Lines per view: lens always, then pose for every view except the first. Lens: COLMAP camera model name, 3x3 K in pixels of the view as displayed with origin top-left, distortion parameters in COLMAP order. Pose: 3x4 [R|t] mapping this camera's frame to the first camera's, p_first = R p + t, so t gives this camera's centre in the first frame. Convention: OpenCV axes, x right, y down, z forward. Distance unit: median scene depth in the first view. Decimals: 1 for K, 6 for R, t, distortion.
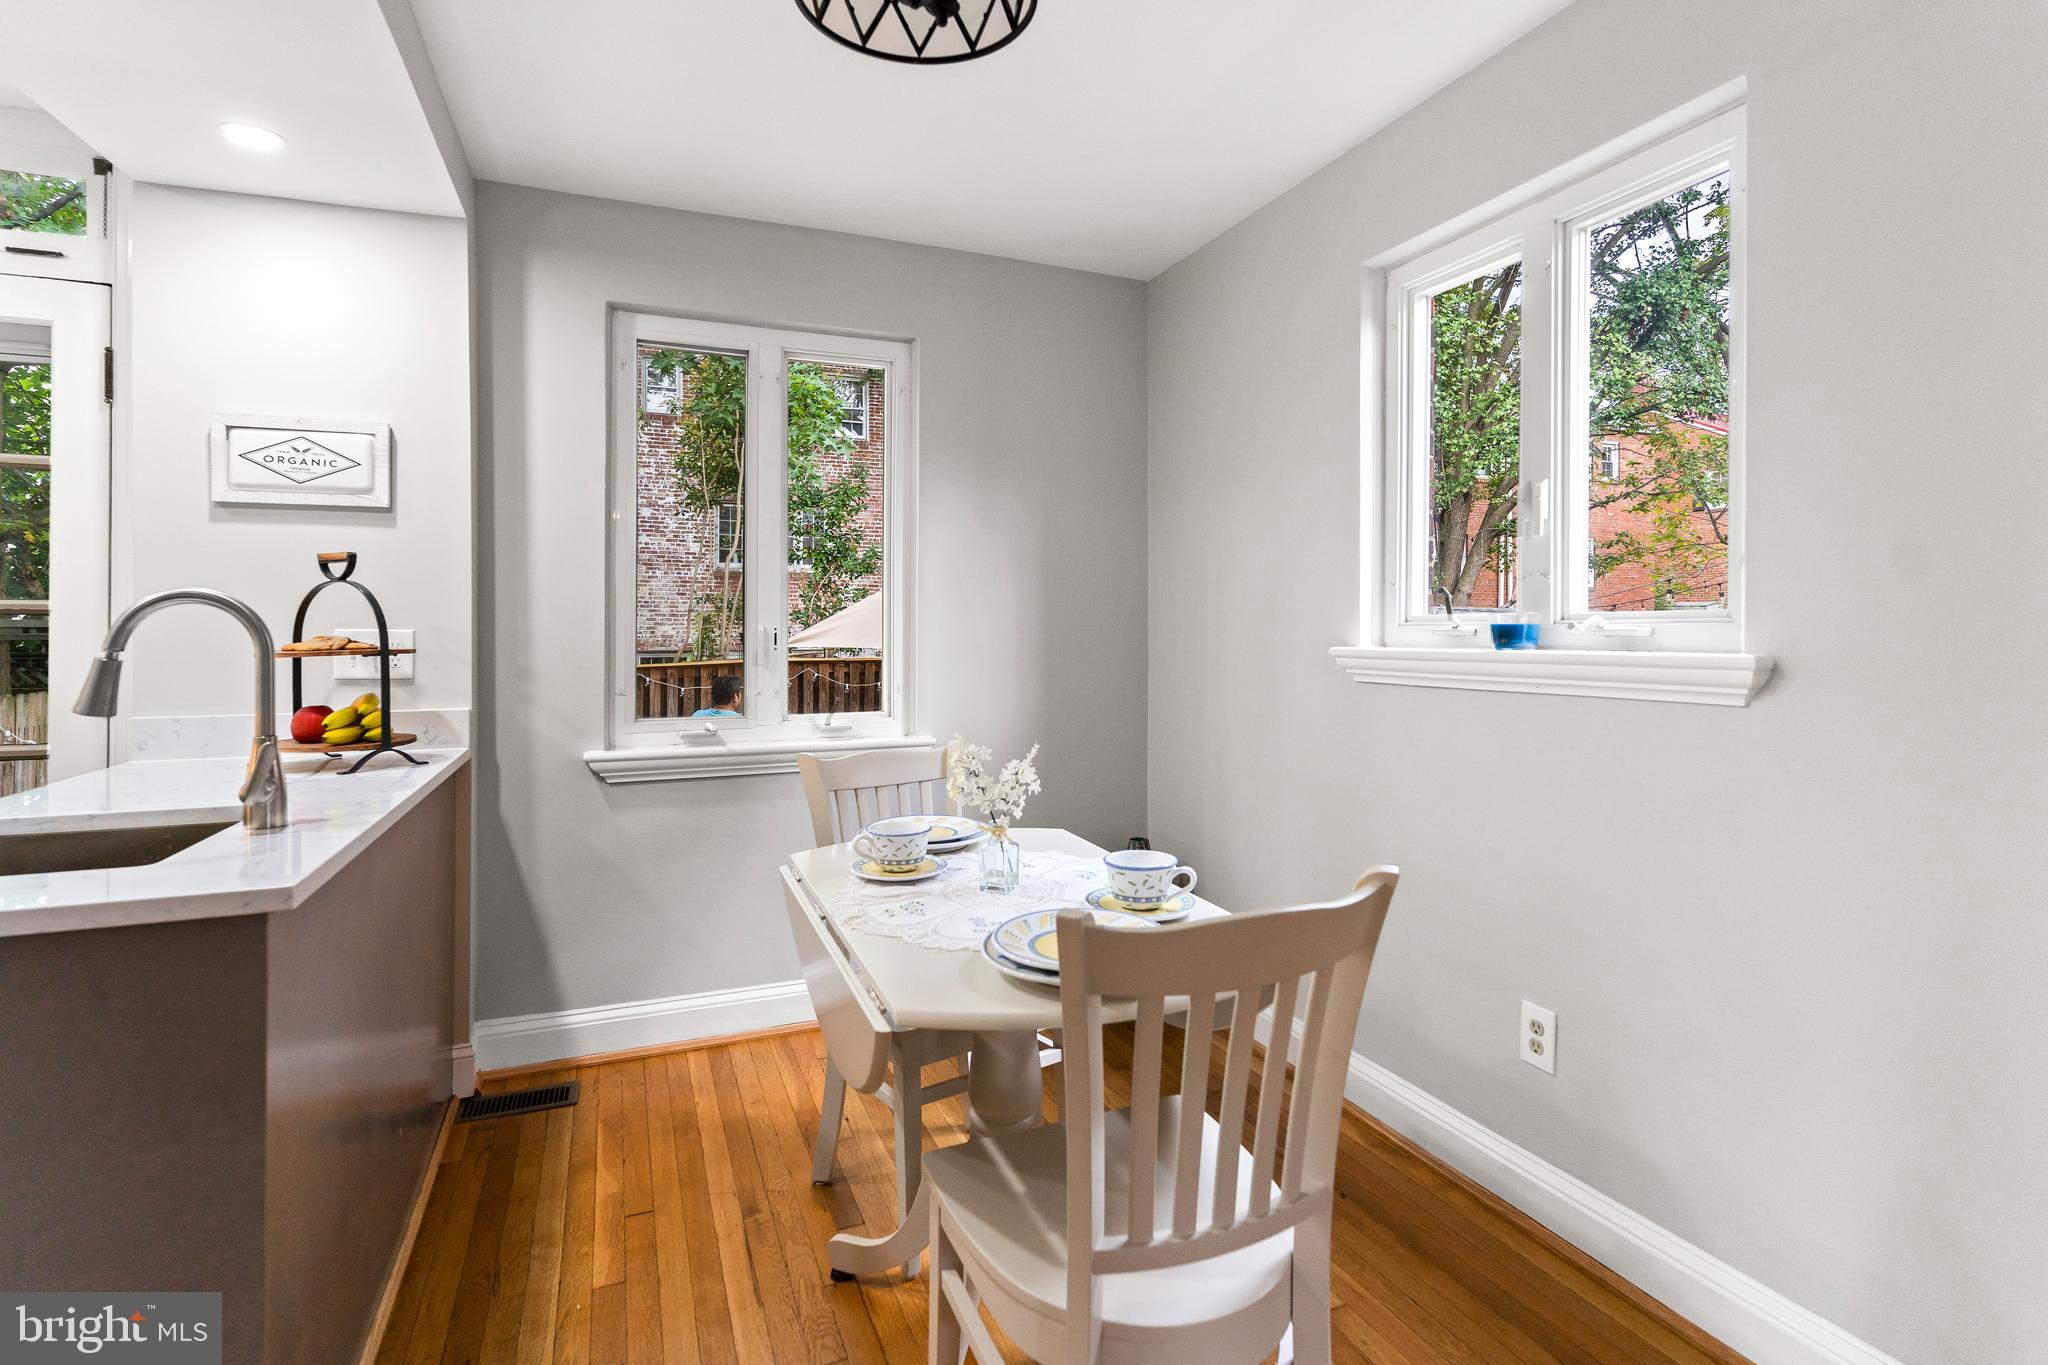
lens RADIAL K [[995.4, 0, 1021.4], [0, 995.4, 626.3], [0, 0, 1]] dist [0.000087, 0.000225]
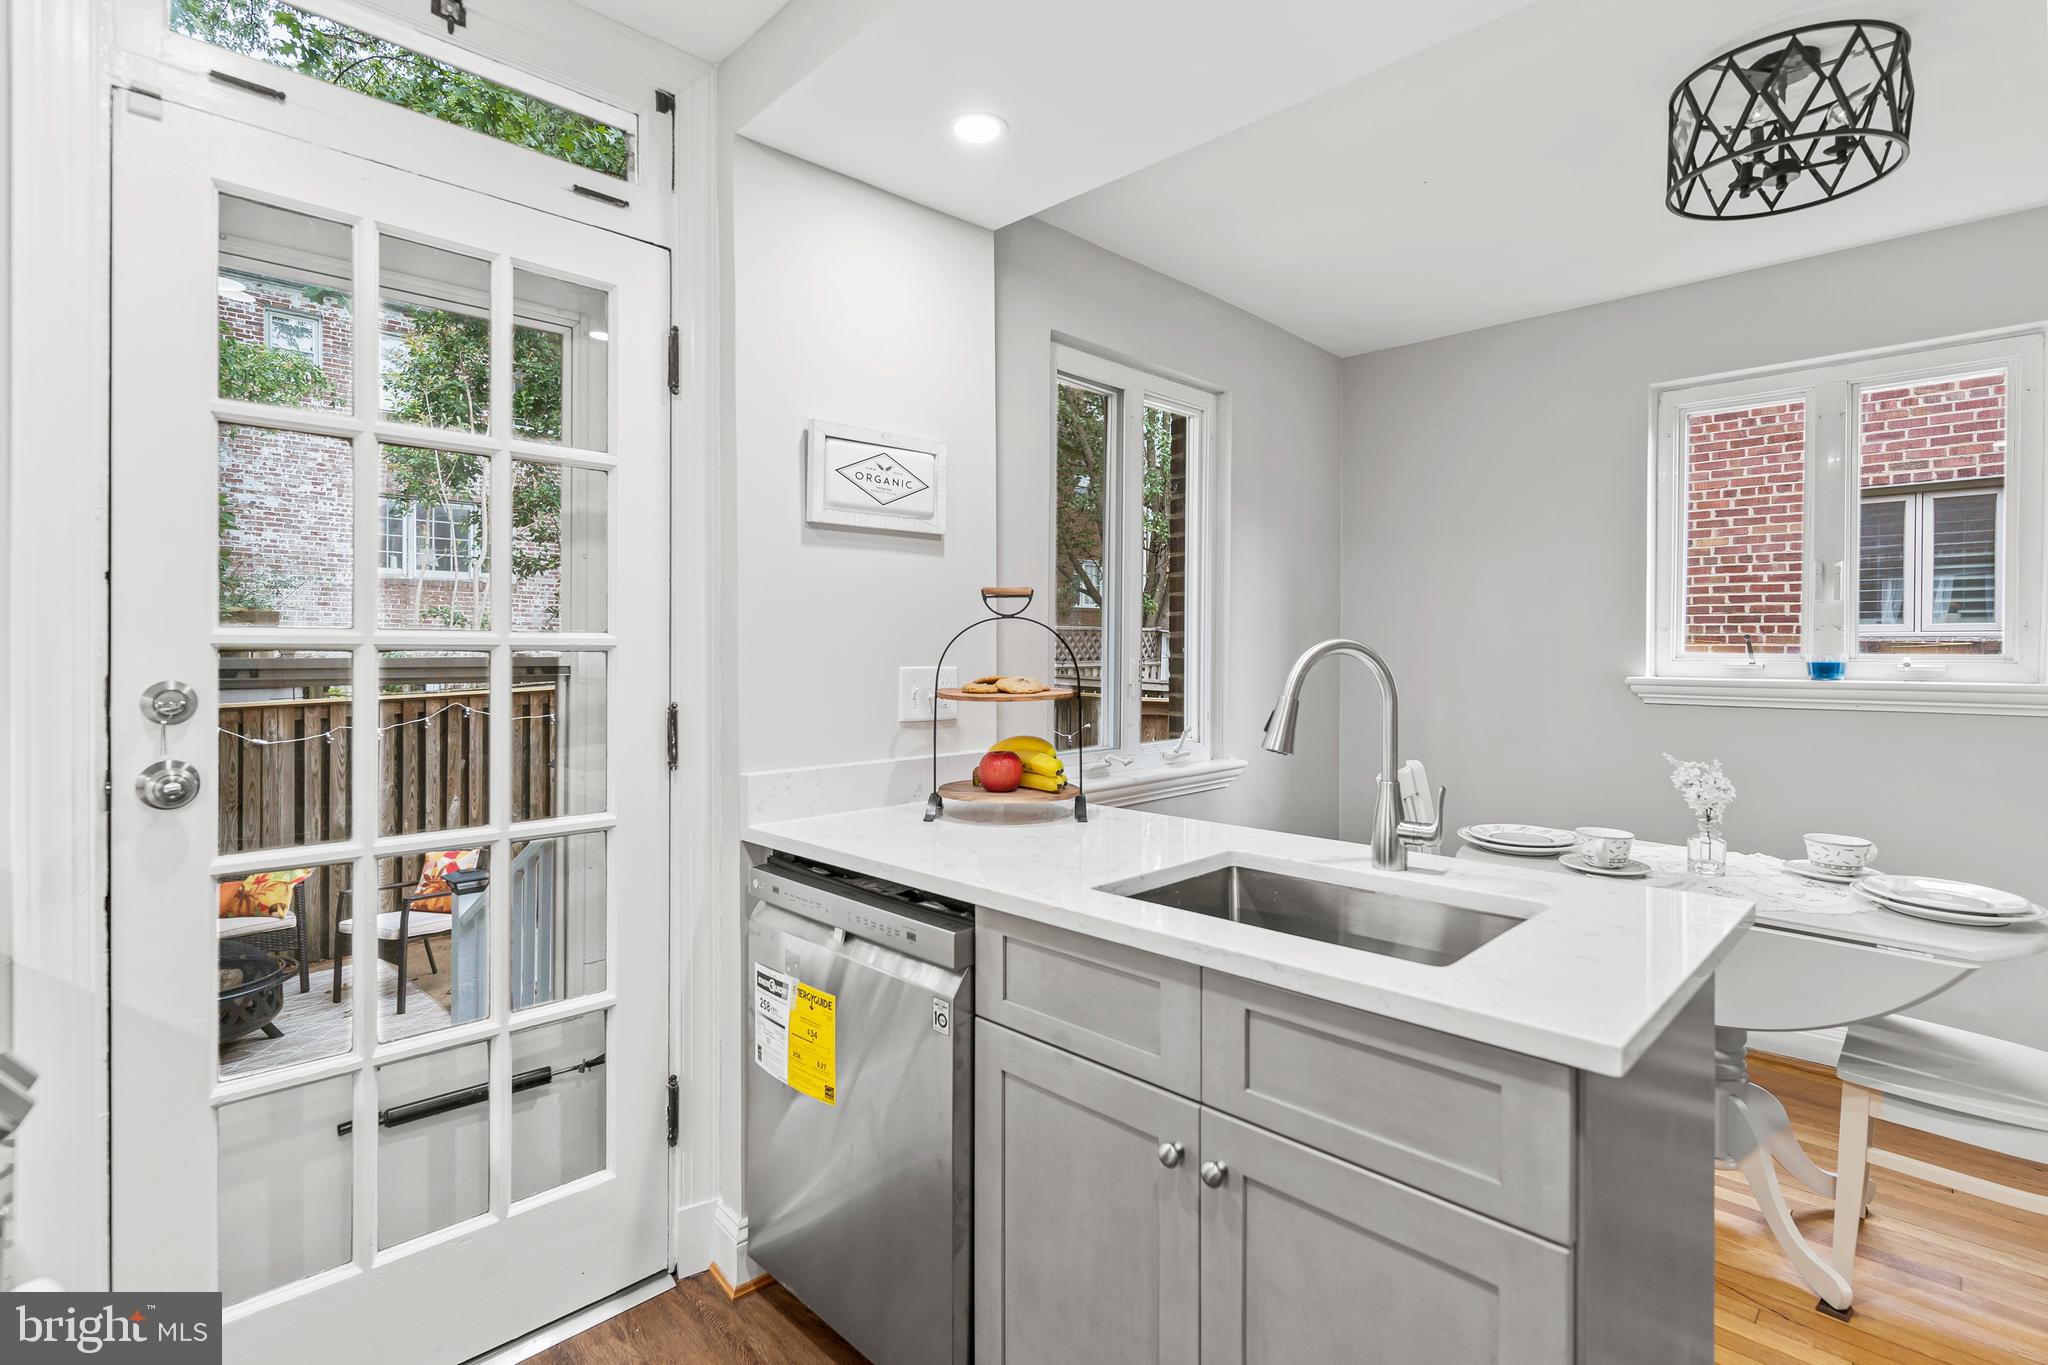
lens RADIAL K [[987.6, 0, 1021.0], [0, 987.6, 656.3], [0, 0, 1]] dist [0.001583, 0.000183]
pose [[0.919095, -0.000752, 0.394036, -0.975209], [-0.004858, 0.999901, 0.013241, -0.020033], [-0.394007, -0.014084, 0.919000, 0.133895]]
